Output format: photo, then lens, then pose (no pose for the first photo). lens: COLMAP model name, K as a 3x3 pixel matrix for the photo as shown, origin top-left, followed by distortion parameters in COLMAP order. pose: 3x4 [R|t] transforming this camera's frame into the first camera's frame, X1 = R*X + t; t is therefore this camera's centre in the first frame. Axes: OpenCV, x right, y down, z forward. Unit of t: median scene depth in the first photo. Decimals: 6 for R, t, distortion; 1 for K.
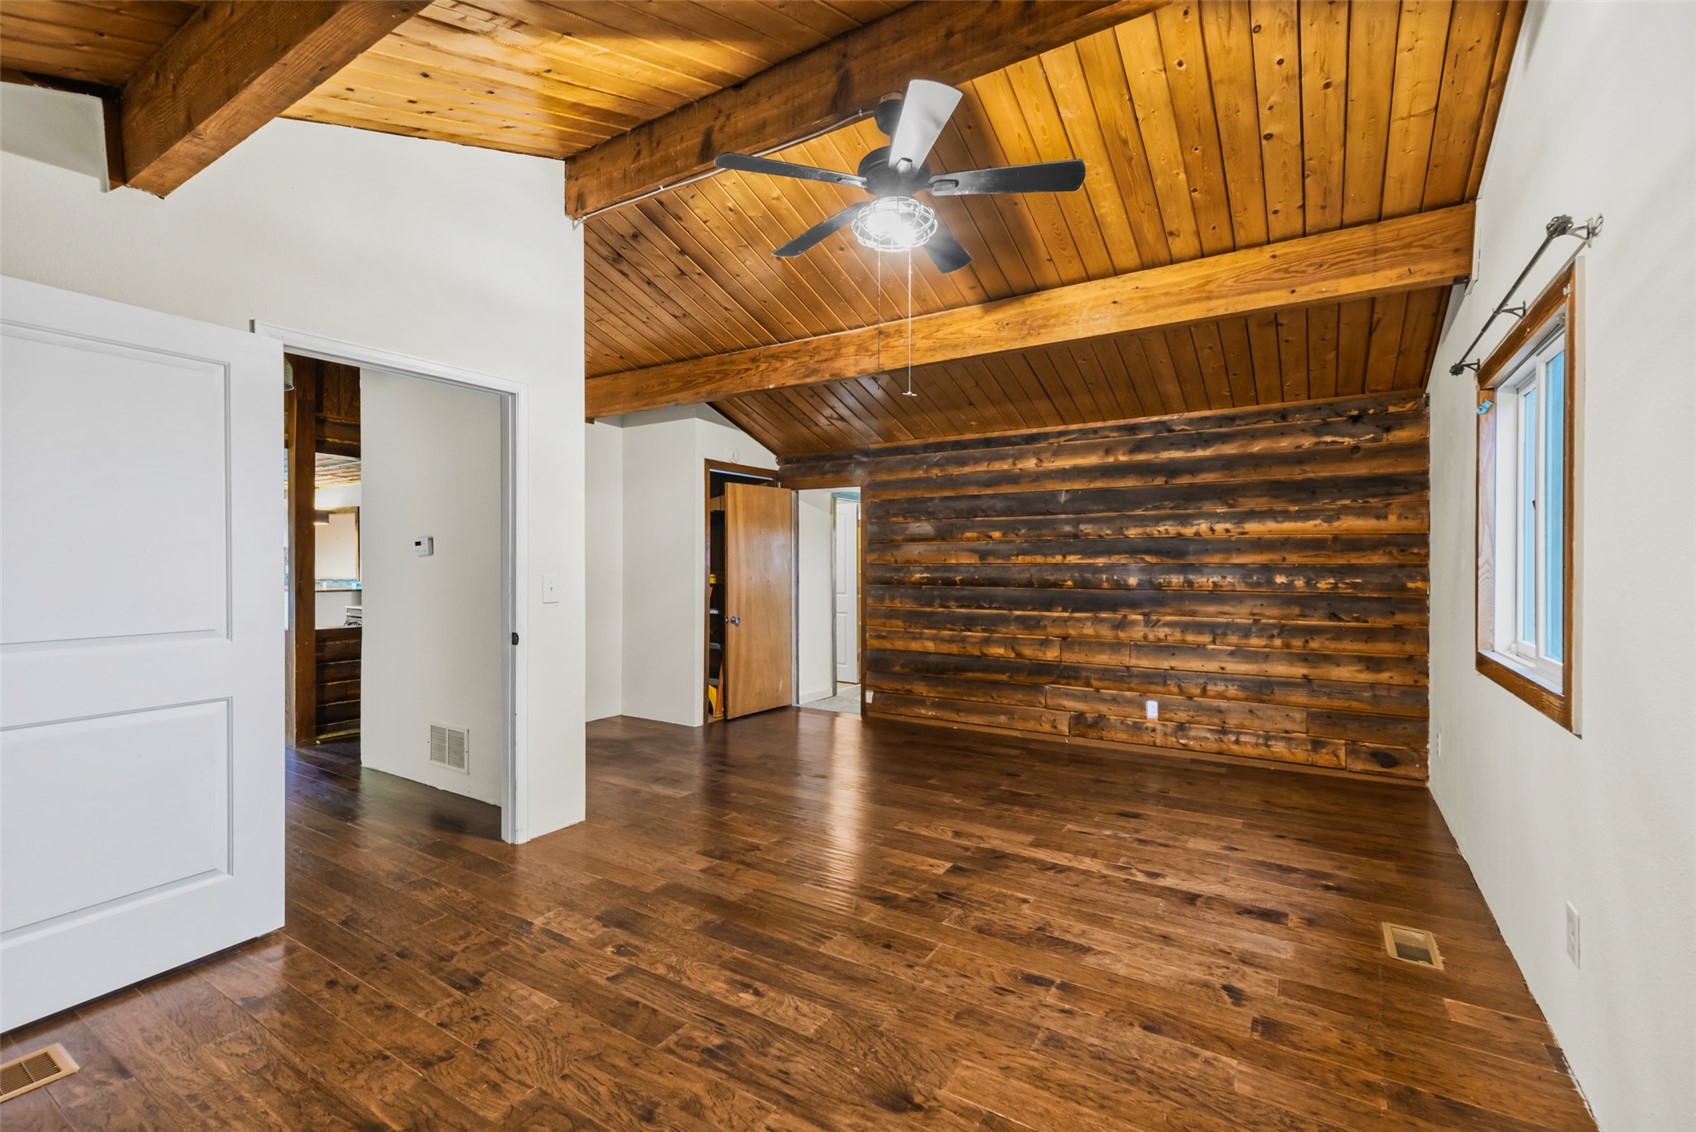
lens RADIAL K [[741.0, 0, 838.6], [0, 741.0, 565.8], [0, 0, 1]] dist [0.005091, 0.000213]
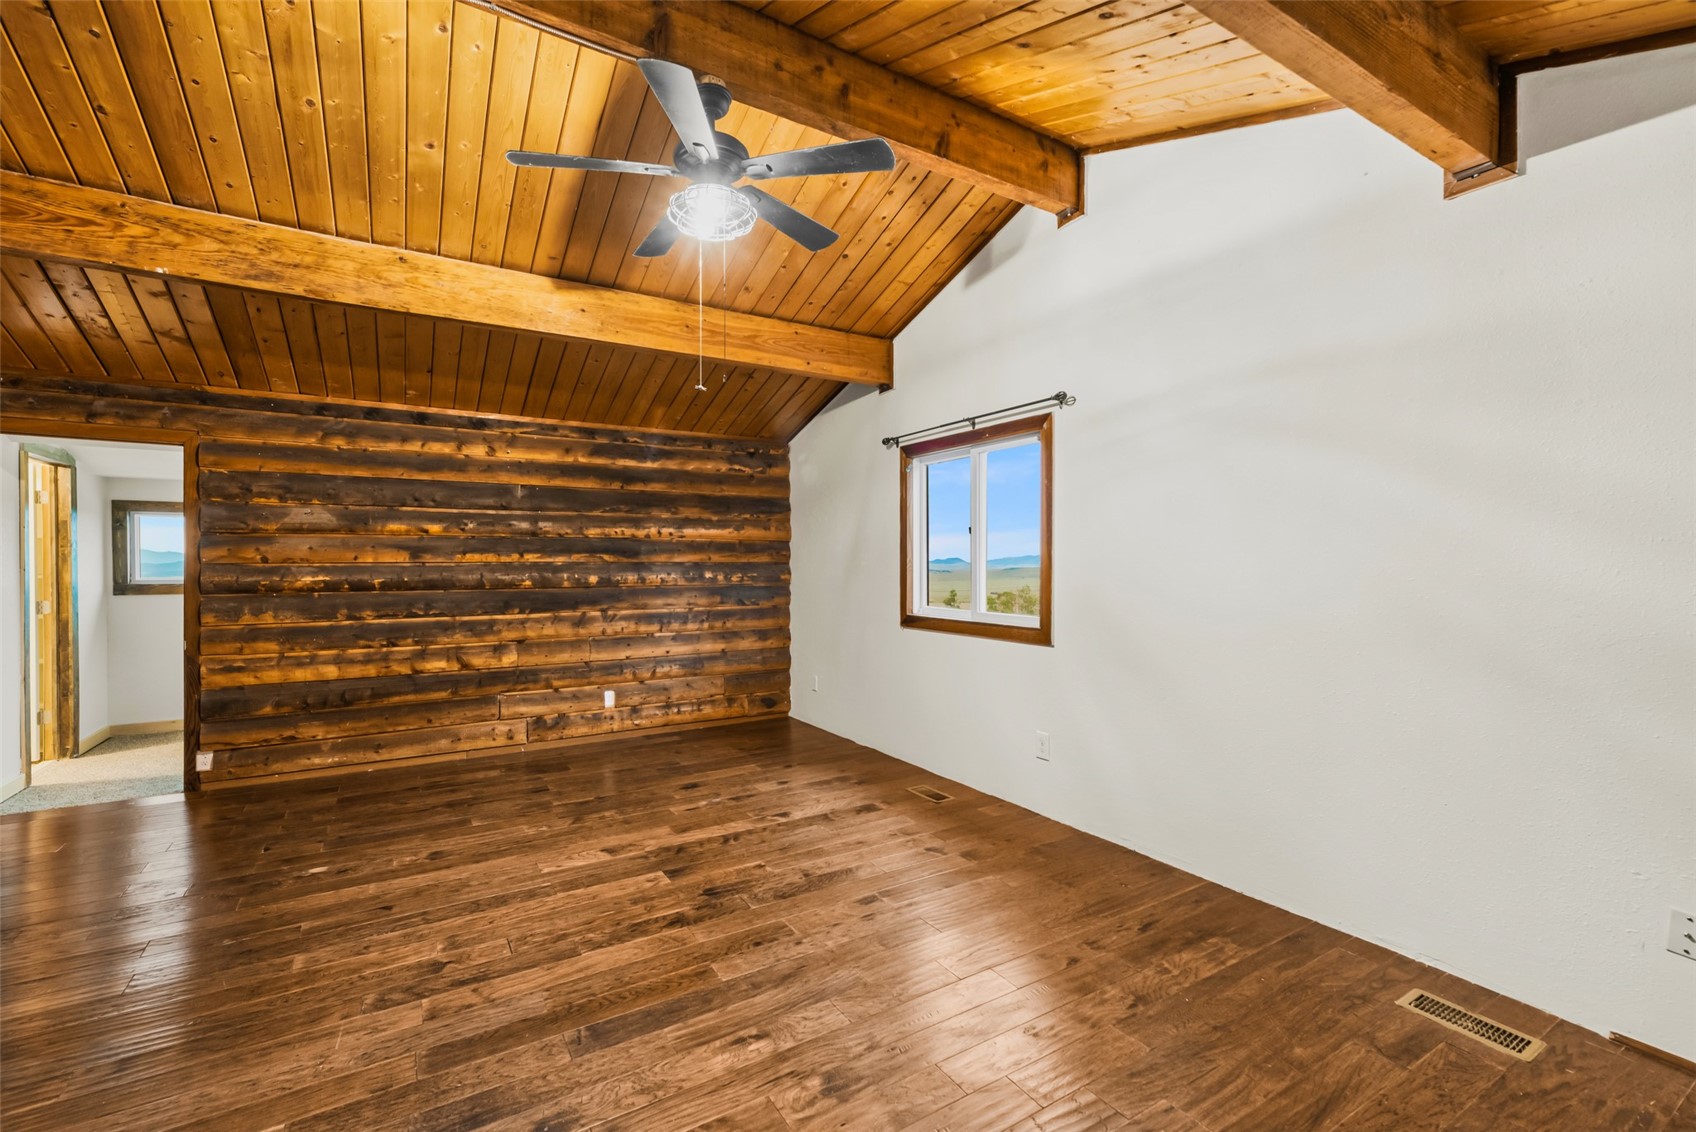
lens RADIAL K [[741.0, 0, 850.7], [0, 741.0, 565.0], [0, 0, 1]] dist [0.005091, 0.000213]
pose [[0.429277, -0.004448, 0.903162, -0.474058], [0.004324, 0.999987, 0.002870, -0.000861], [-0.903162, 0.002674, 0.429291, 0.275334]]
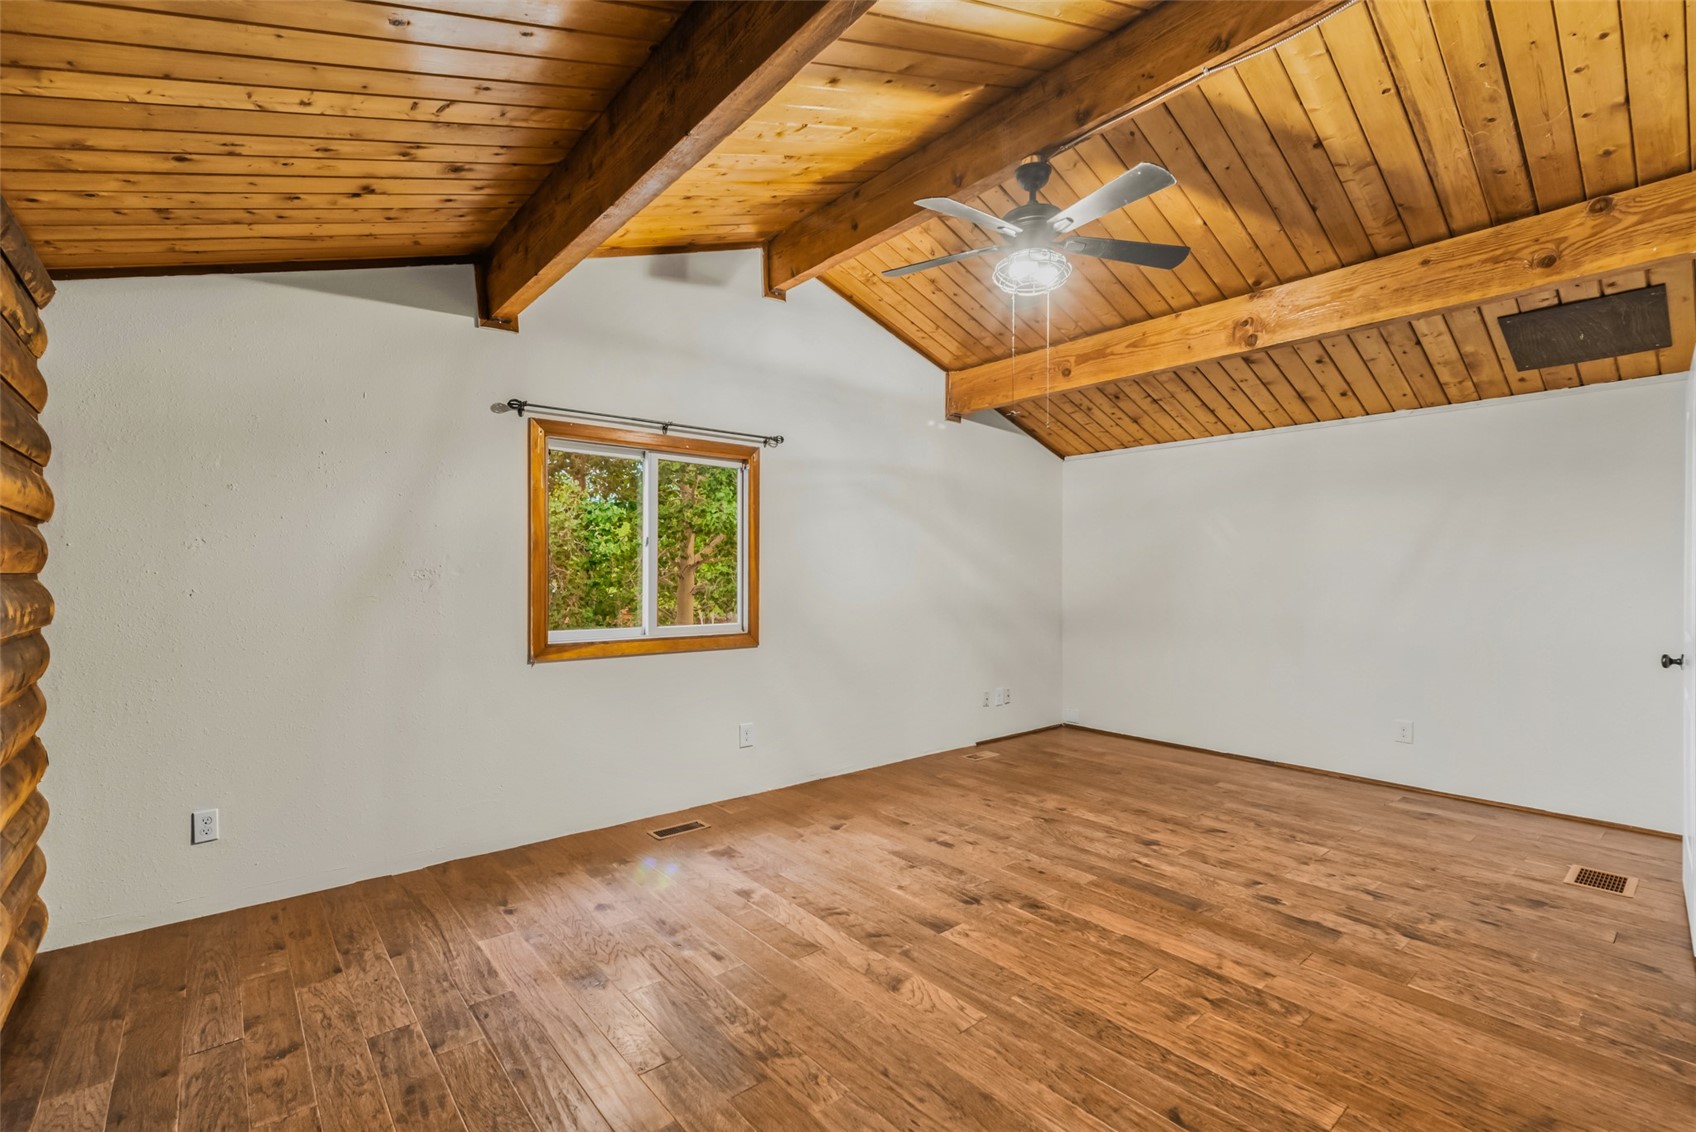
lens RADIAL K [[741.0, 0, 847.8], [0, 741.0, 574.9], [0, 0, 1]] dist [0.005091, 0.000213]
pose [[-0.956431, -0.001852, 0.291952, 0.007540], [-0.001062, 0.999995, 0.002866, -0.003534], [-0.291956, 0.002432, -0.956429, 1.407380]]
